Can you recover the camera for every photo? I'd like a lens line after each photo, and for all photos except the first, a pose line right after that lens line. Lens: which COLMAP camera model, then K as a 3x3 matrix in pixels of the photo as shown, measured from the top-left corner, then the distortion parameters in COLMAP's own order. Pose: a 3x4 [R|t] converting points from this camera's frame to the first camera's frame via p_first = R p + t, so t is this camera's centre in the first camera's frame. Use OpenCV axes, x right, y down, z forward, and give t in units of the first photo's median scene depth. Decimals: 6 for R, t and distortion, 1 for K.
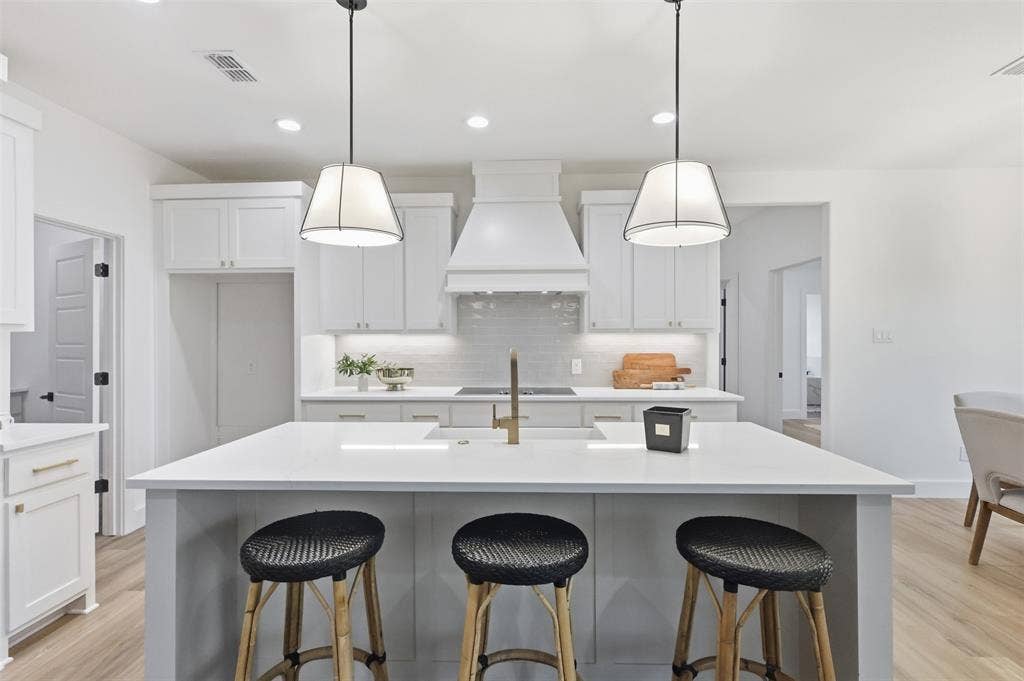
lens RADIAL K [[476.6, 0, 511.7], [0, 476.6, 338.2], [0, 0, 1]] dist [0.000010, 0.000914]
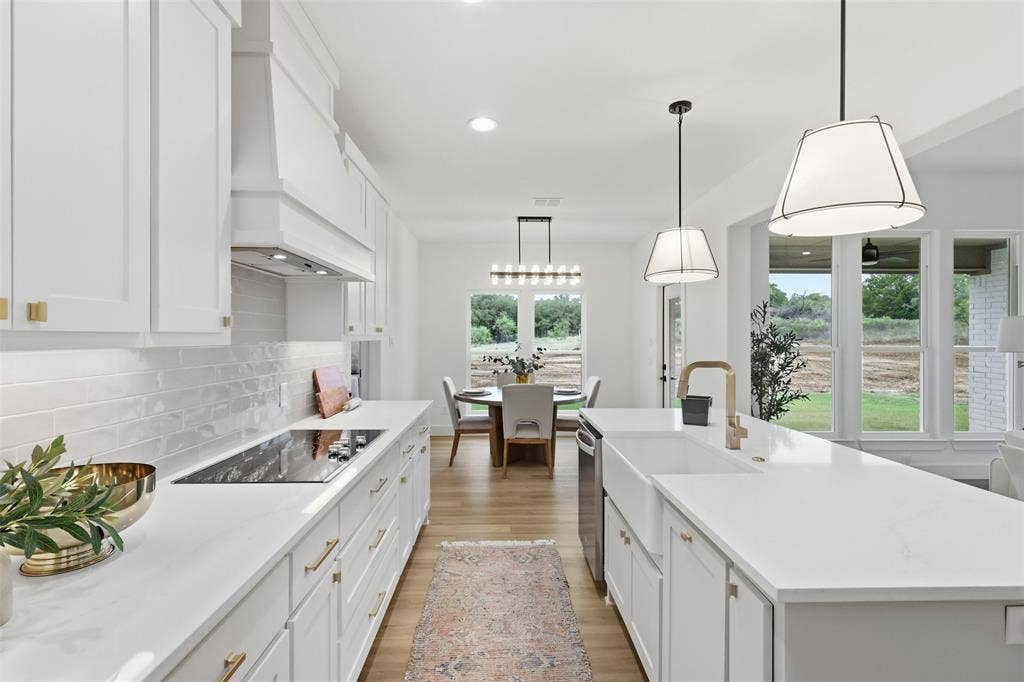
lens RADIAL K [[476.6, 0, 511.7], [0, 476.6, 338.7], [0, 0, 1]] dist [0.000010, 0.000914]
pose [[-0.054257, -0.000834, 0.998527, -0.525653], [0.001205, 0.999999, 0.000901, -0.014083], [-0.998526, 0.001252, -0.054256, 0.773632]]
